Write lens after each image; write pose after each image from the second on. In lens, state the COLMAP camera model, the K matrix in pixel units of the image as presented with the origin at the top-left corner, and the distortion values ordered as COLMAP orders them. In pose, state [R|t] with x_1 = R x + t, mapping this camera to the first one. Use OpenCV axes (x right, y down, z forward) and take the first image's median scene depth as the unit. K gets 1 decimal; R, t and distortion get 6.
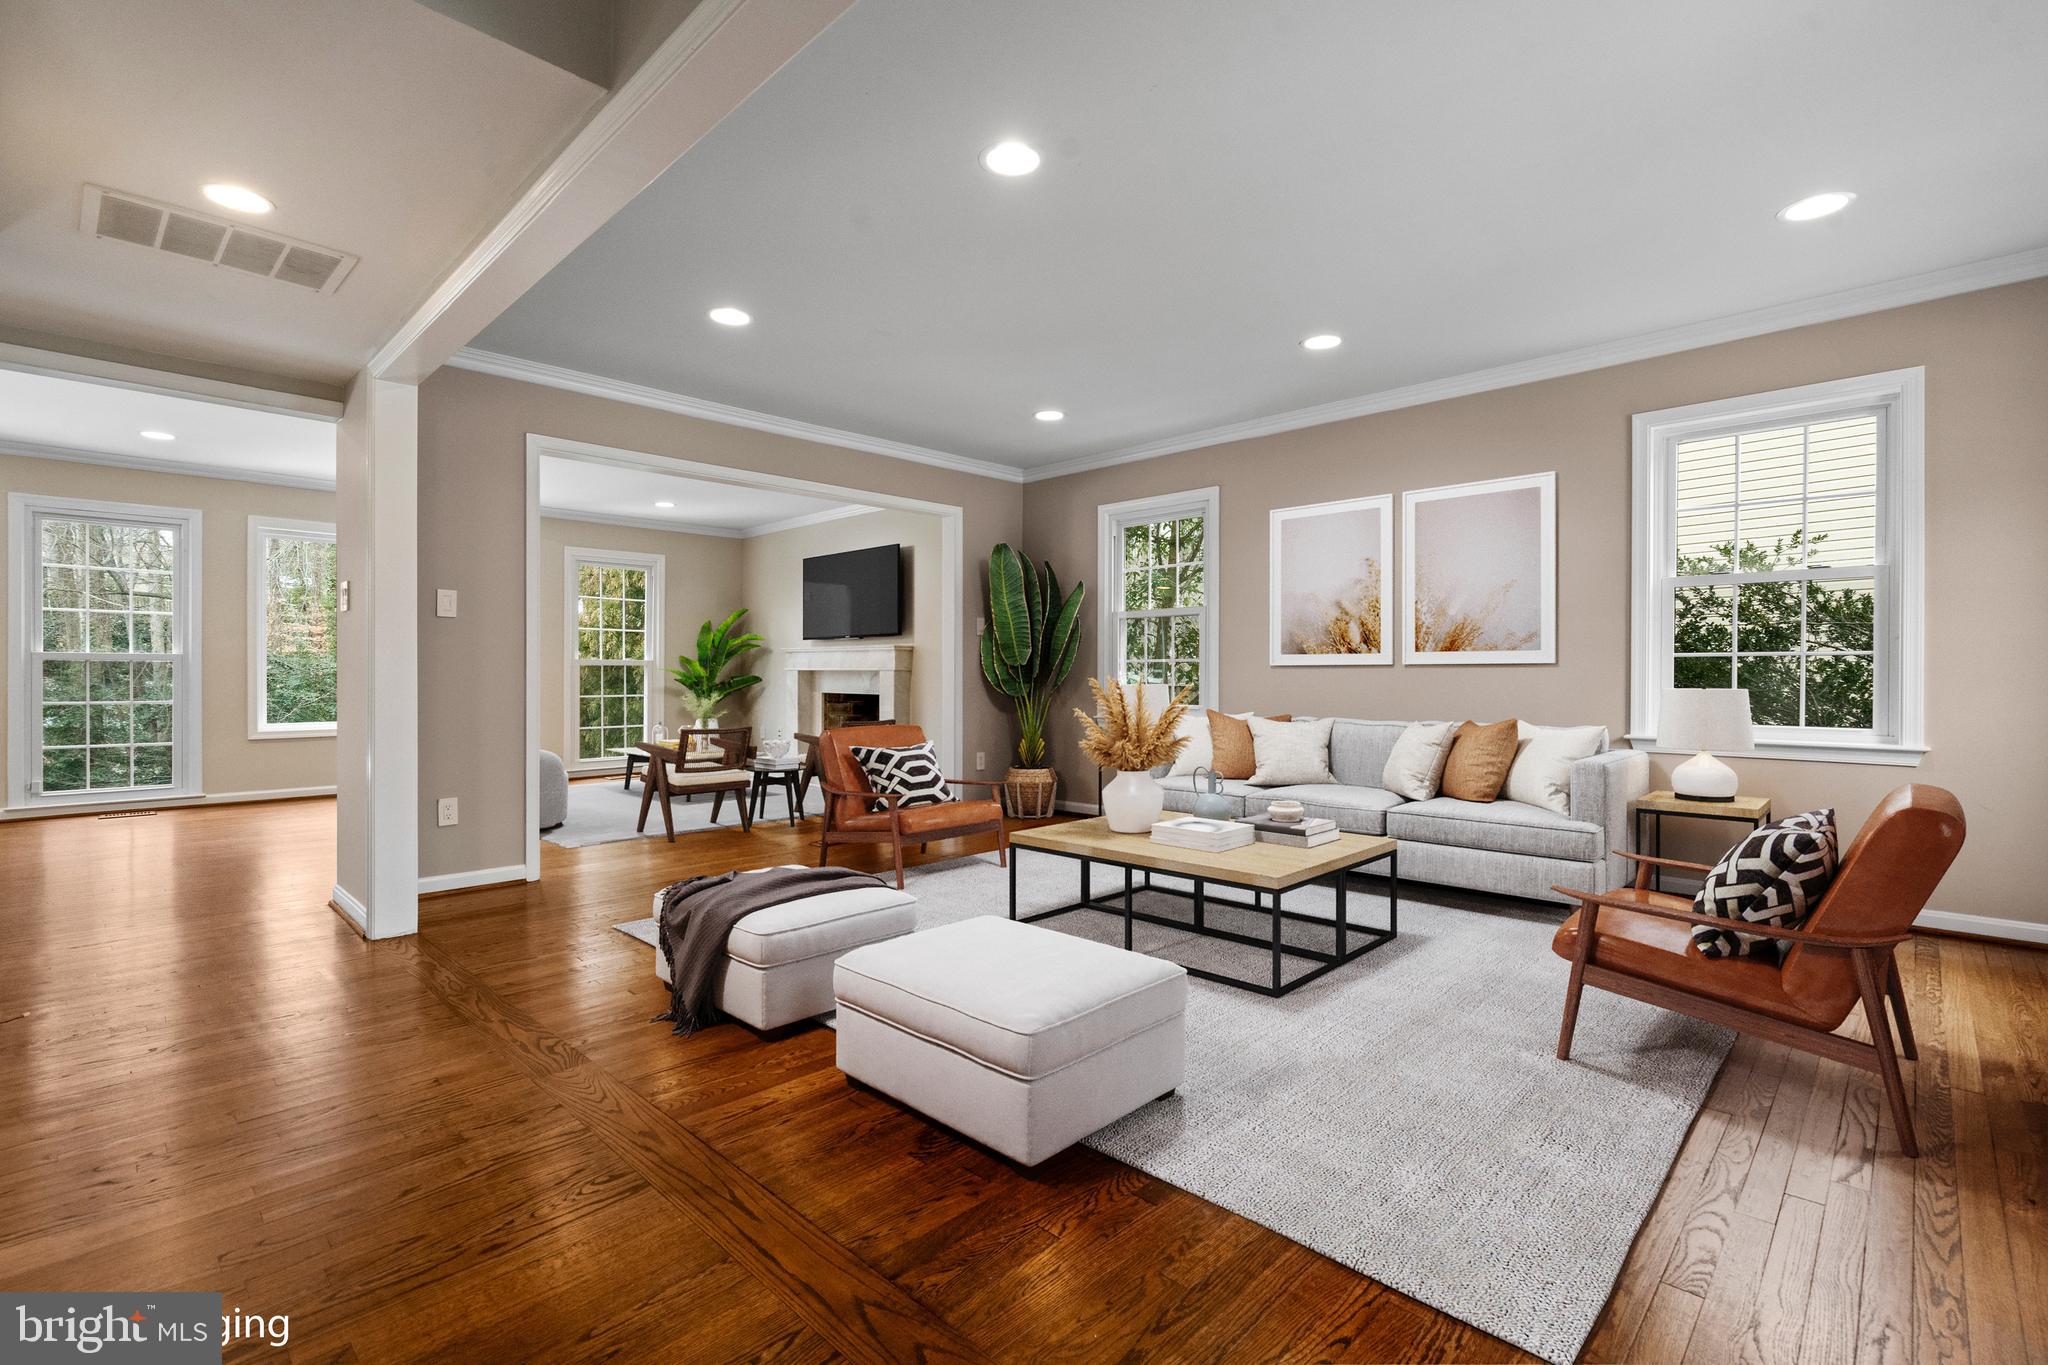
lens RADIAL K [[930.7, 0, 1013.2], [0, 930.7, 682.6], [0, 0, 1]] dist [-0.000219, 0.001064]
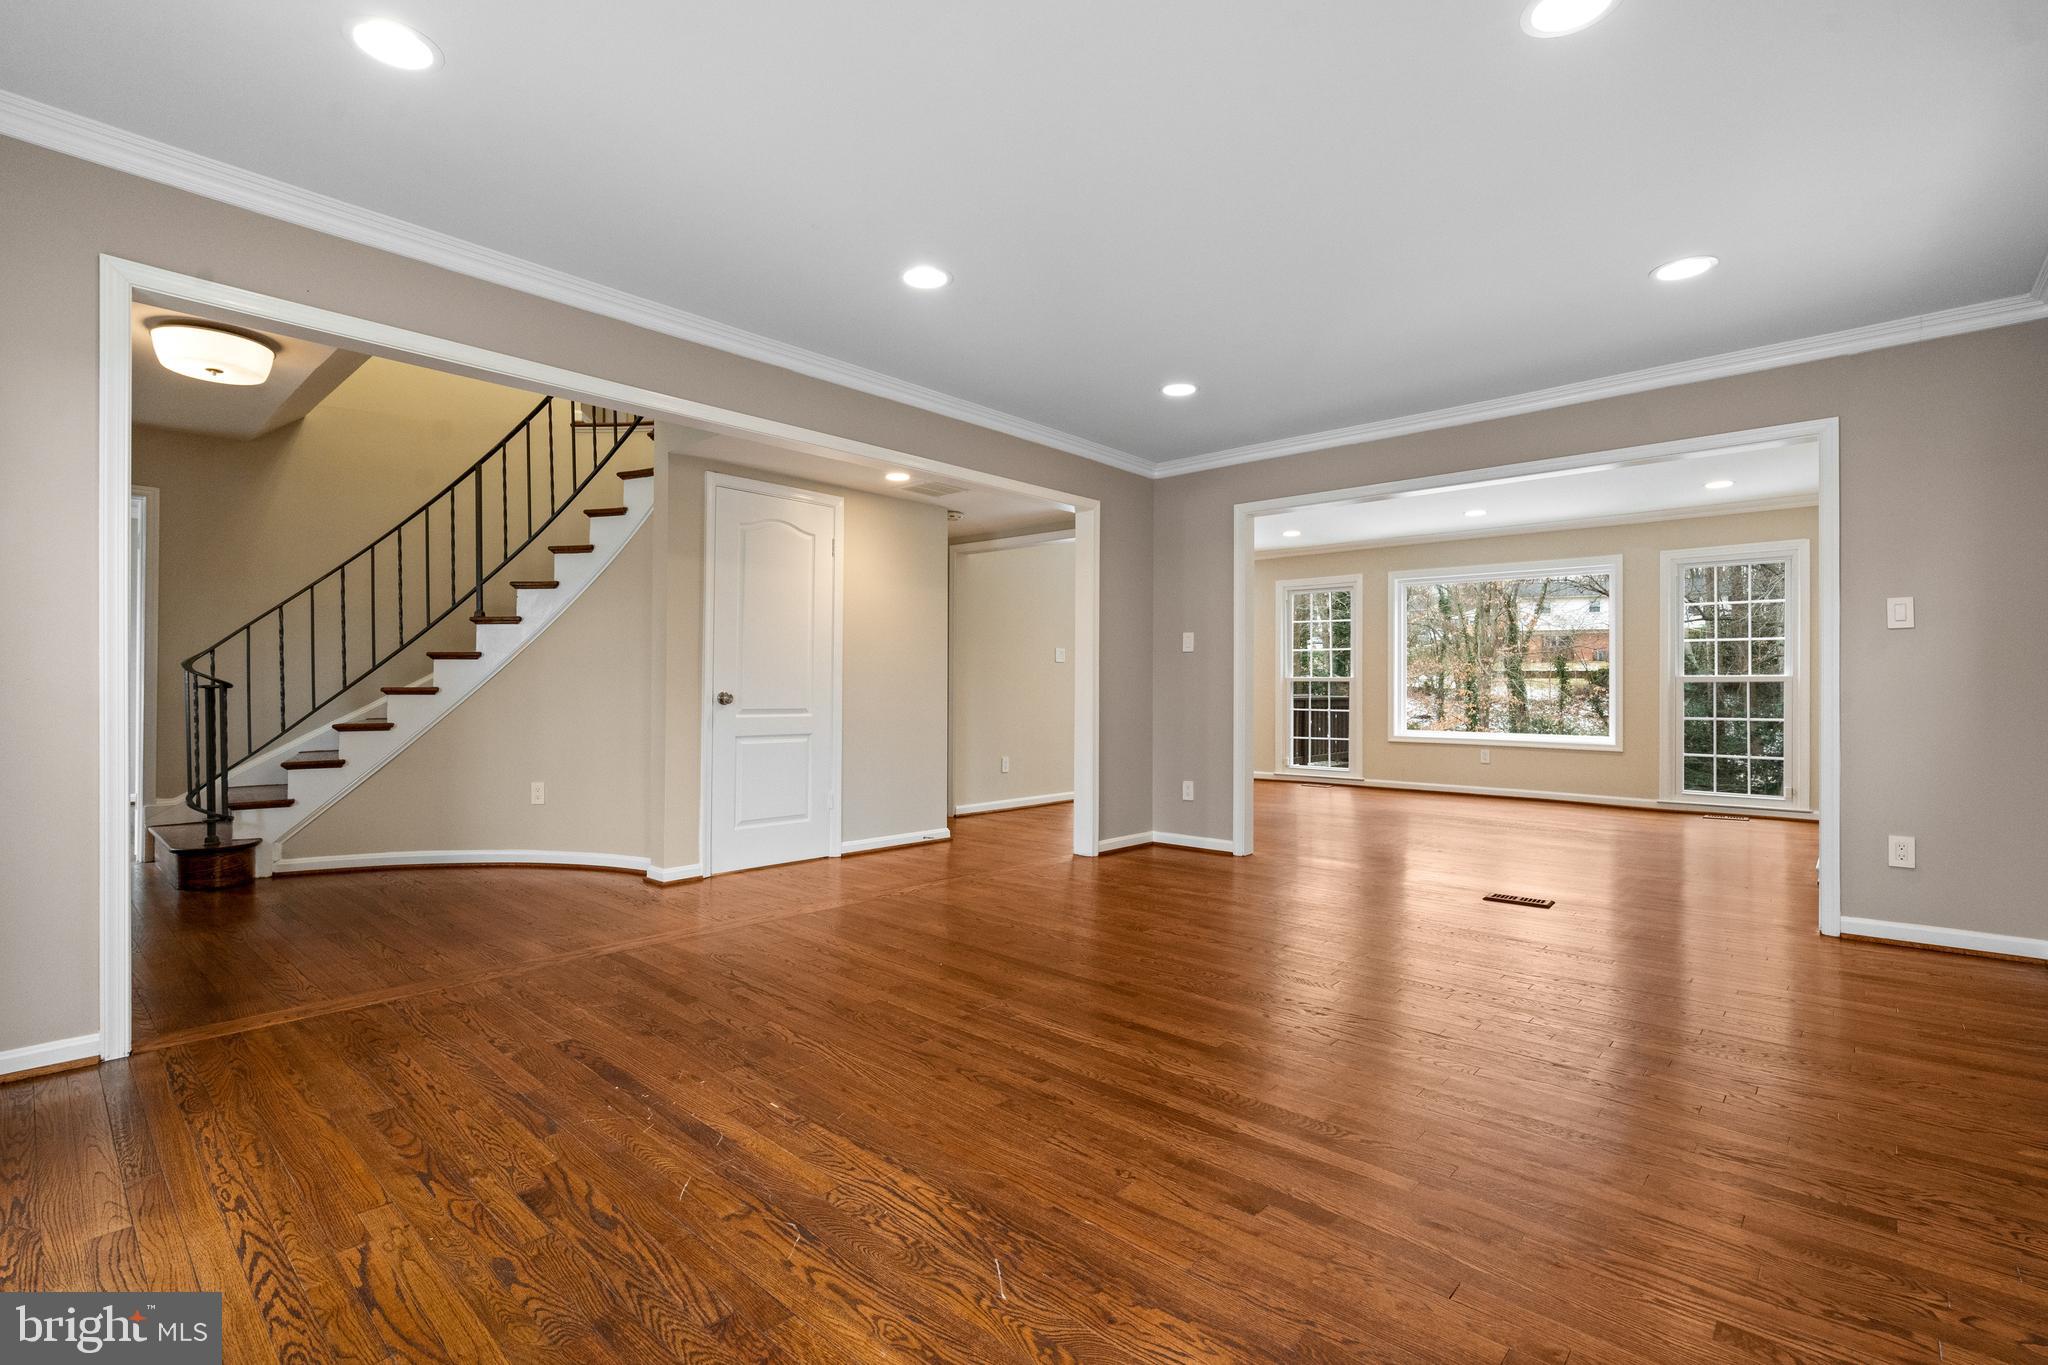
lens RADIAL K [[931.1, 0, 1015.8], [0, 931.1, 684.7], [0, 0, 1]] dist [-0.005522, -0.000357]
pose [[0.023914, -0.003563, -0.999708, 0.575782], [-0.012175, 0.999918, -0.003855, -0.008680], [0.999640, 0.012263, 0.023869, 0.506260]]
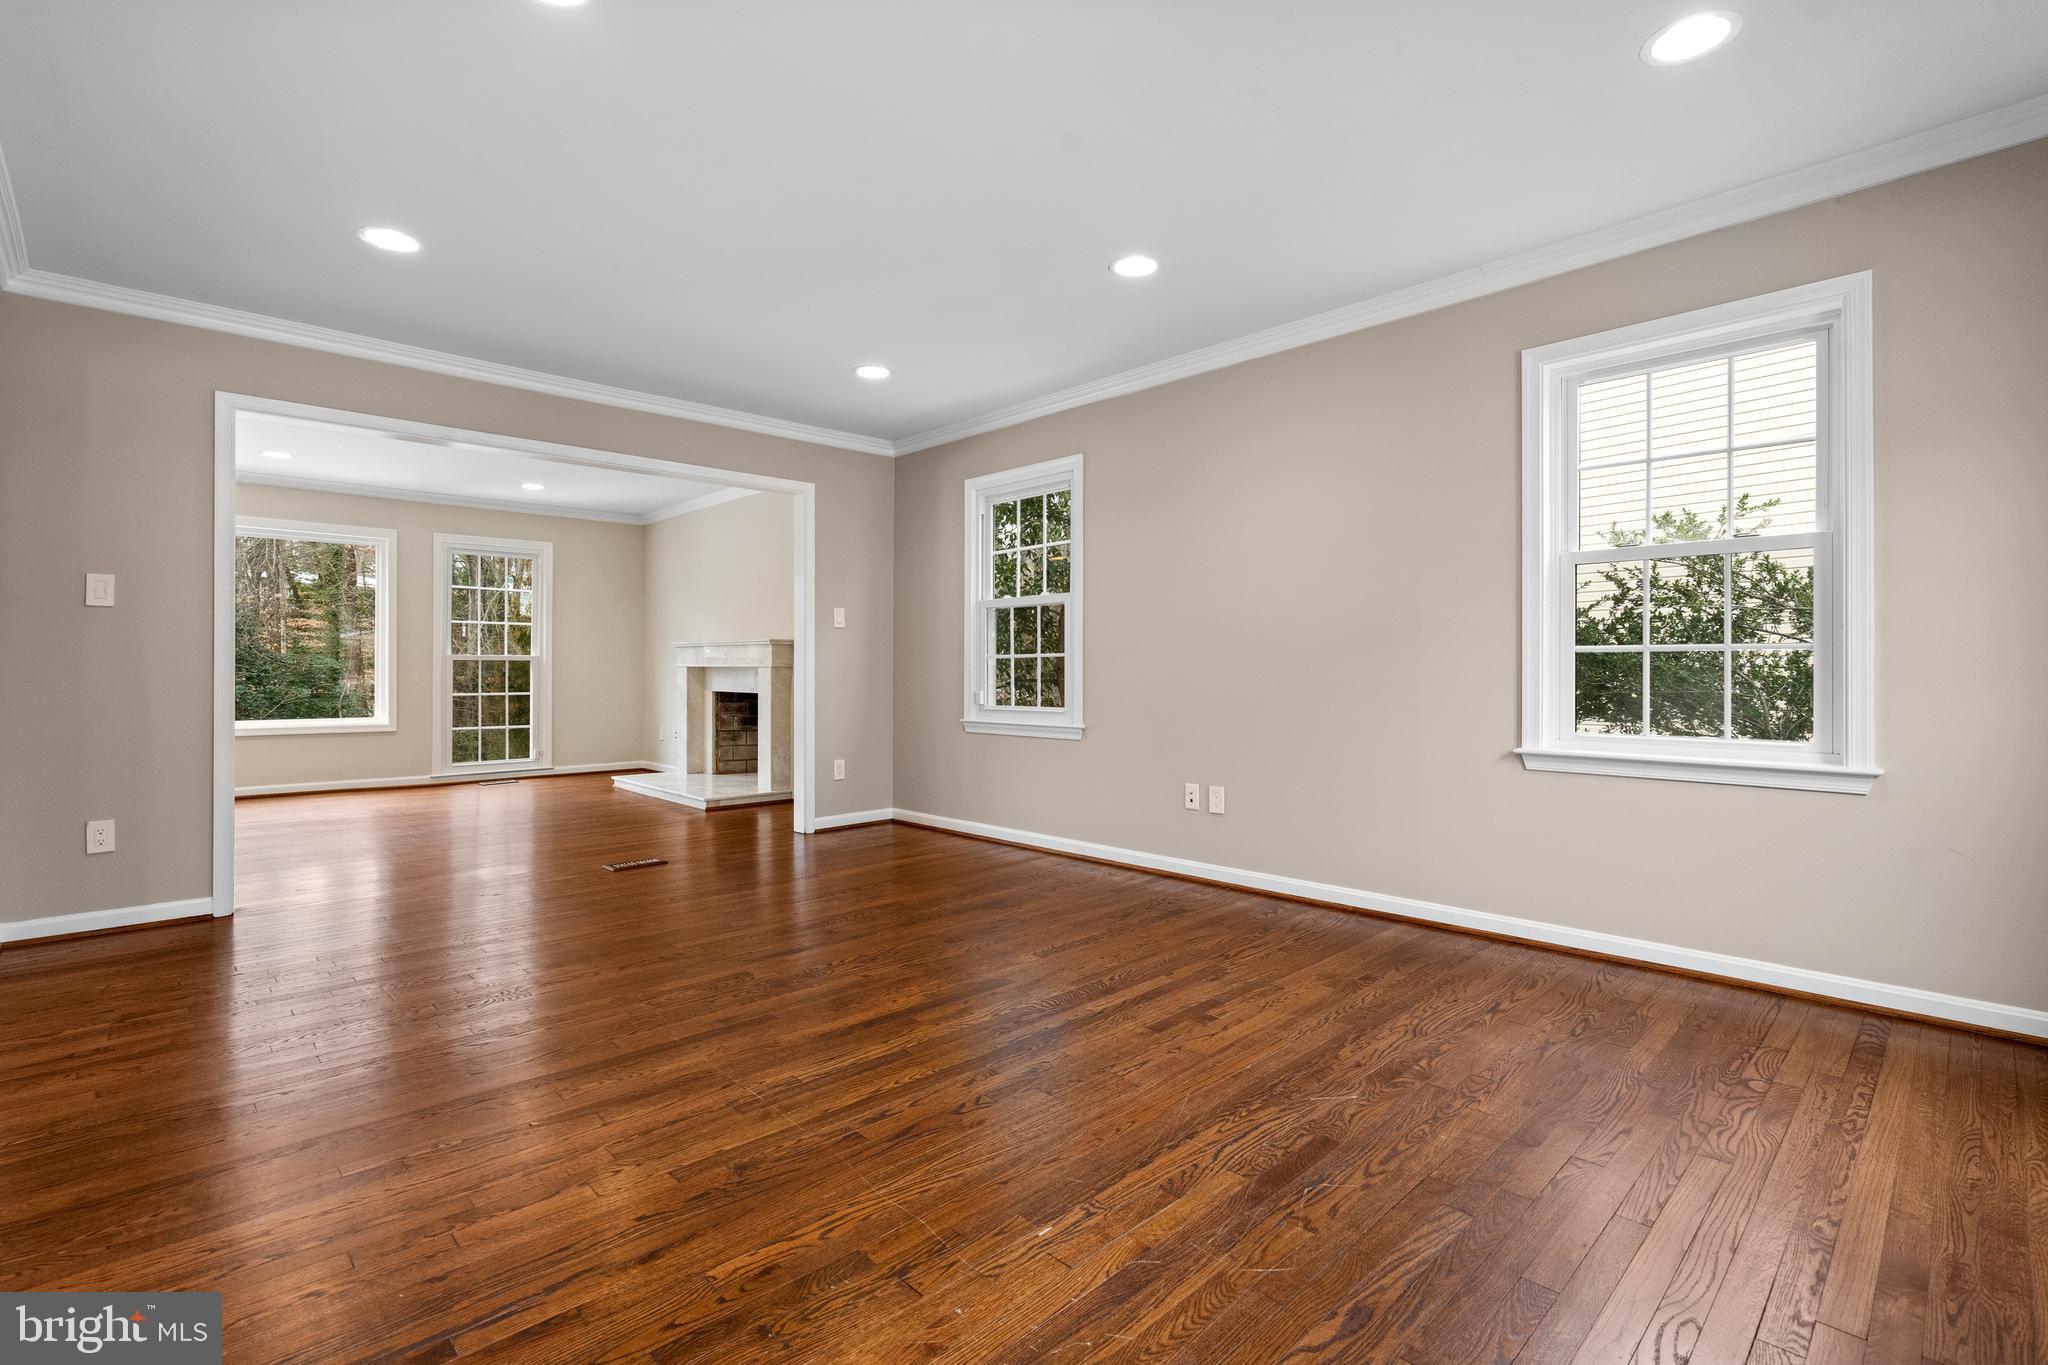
lens RADIAL K [[931.0, 0, 1024.2], [0, 931.0, 667.5], [0, 0, 1]] dist [-0.001094, 0.000138]
pose [[0.999381, -0.000817, -0.035157, 0.196668], [0.000460, 0.999948, -0.010163, -0.004078], [0.035164, 0.010140, 0.999330, 0.136580]]
